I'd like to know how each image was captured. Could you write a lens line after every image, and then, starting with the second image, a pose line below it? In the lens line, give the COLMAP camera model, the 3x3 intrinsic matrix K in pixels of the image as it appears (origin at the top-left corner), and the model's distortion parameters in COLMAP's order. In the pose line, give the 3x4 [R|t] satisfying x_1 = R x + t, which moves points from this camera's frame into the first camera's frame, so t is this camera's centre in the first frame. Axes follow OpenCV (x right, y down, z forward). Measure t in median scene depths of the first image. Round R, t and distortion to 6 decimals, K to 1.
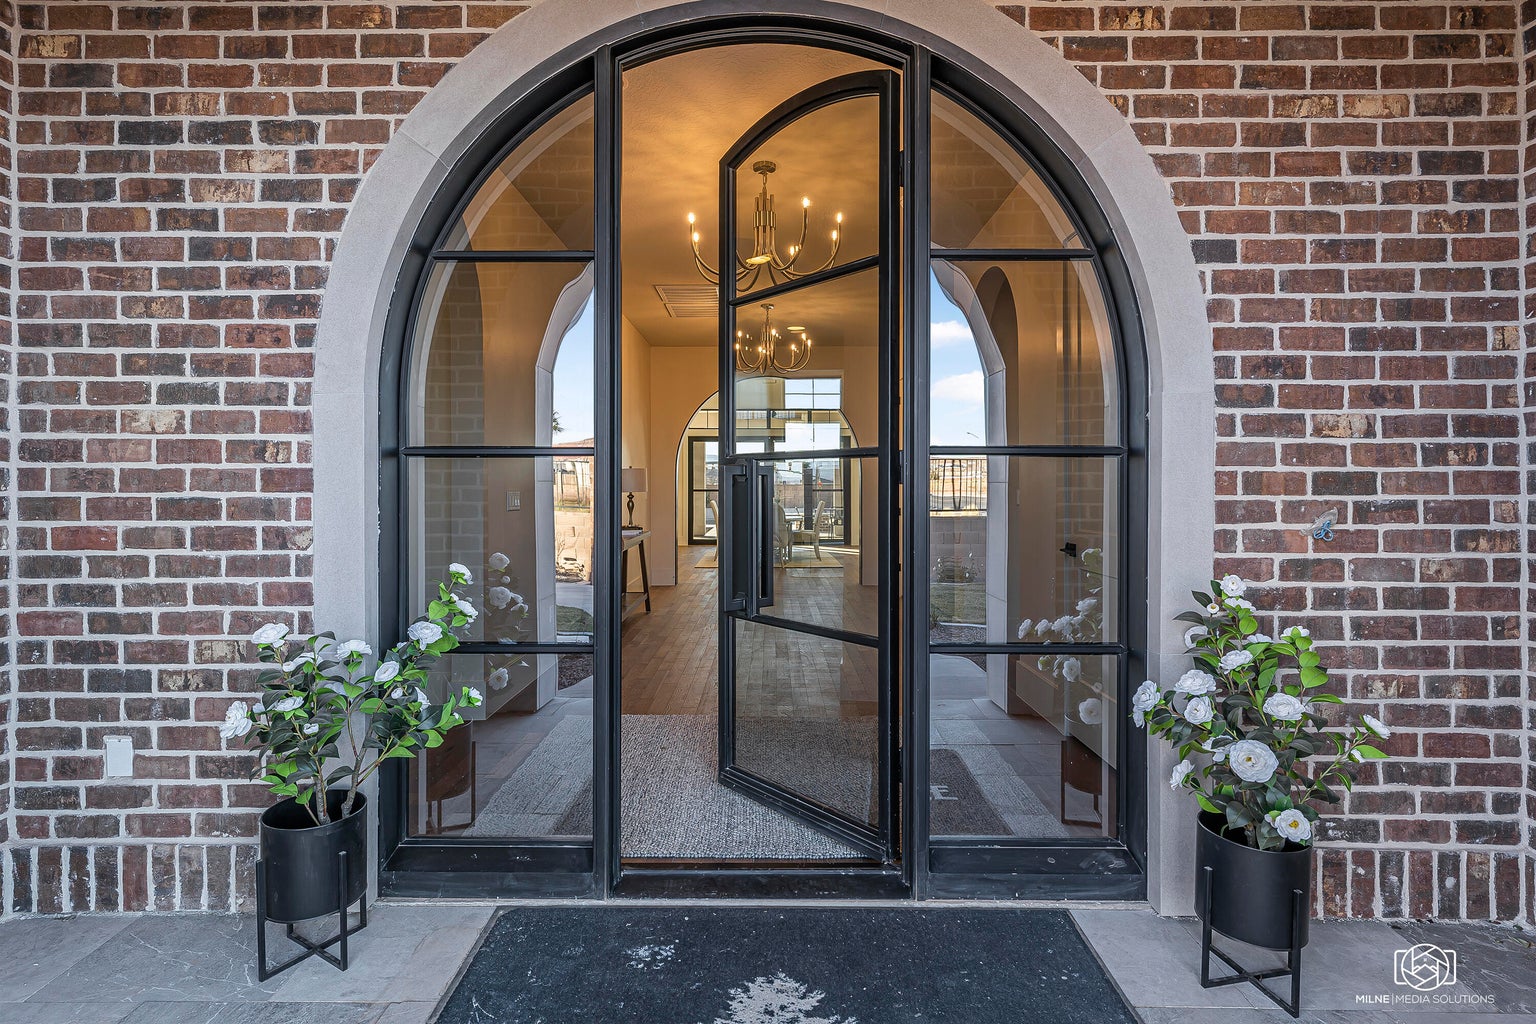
lens RADIAL K [[645.9, 0, 768.0], [0, 645.9, 512.0], [0, 0, 1]] dist [0.001804, 0.000294]
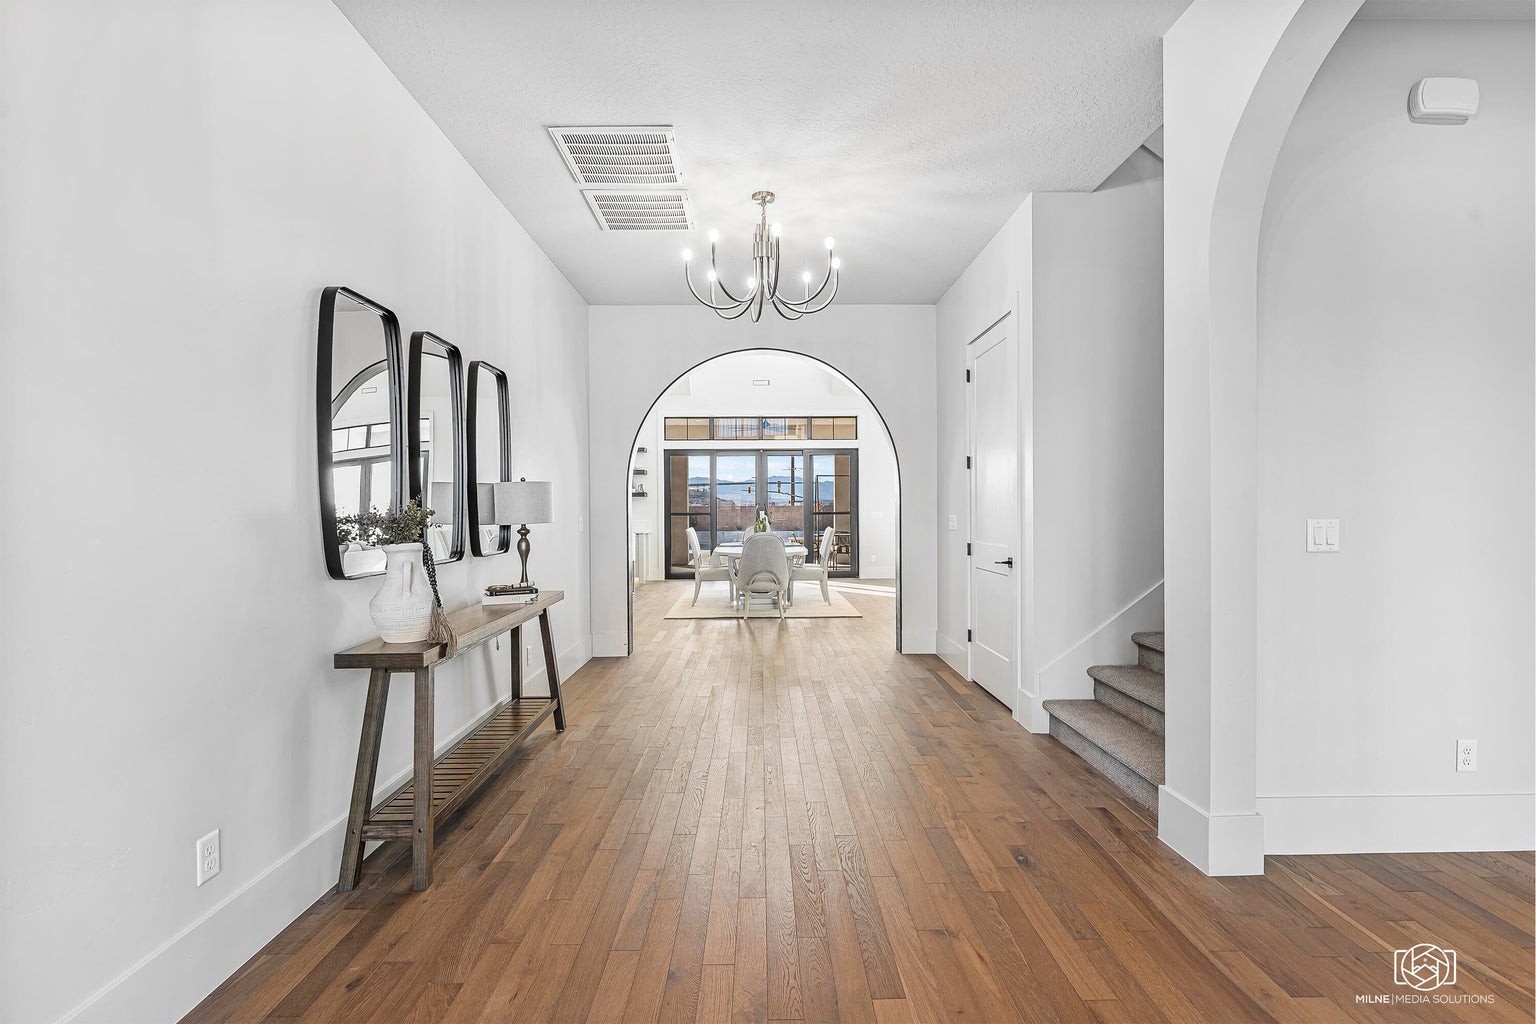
lens RADIAL K [[645.9, 0, 768.0], [0, 645.9, 512.0], [0, 0, 1]] dist [0.001804, 0.000294]
pose [[0.999896, -0.004755, 0.013596, -0.005585], [0.005194, 0.999460, -0.032447, -0.021216], [-0.013434, 0.032514, 0.999381, 0.412478]]
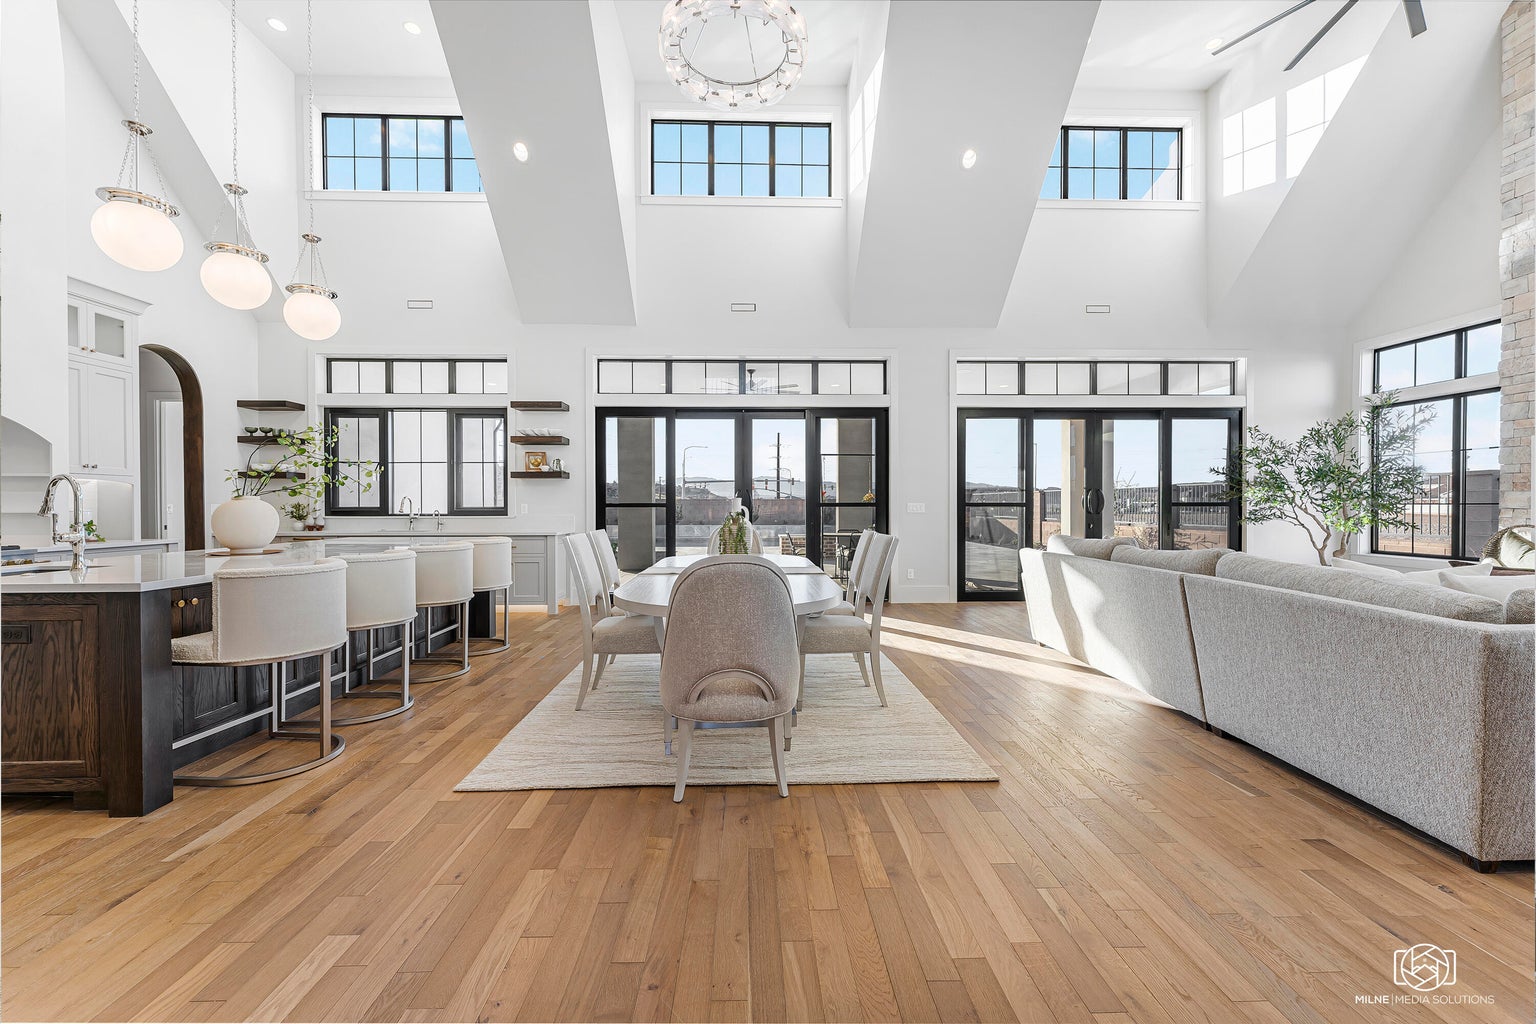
lens RADIAL K [[645.9, 0, 768.0], [0, 645.9, 512.0], [0, 0, 1]] dist [0.001804, 0.000294]
pose [[0.999497, -0.001845, 0.031663, 0.018510], [0.002579, 0.999728, -0.023160, -0.042699], [-0.031612, 0.023230, 0.999230, 1.415519]]
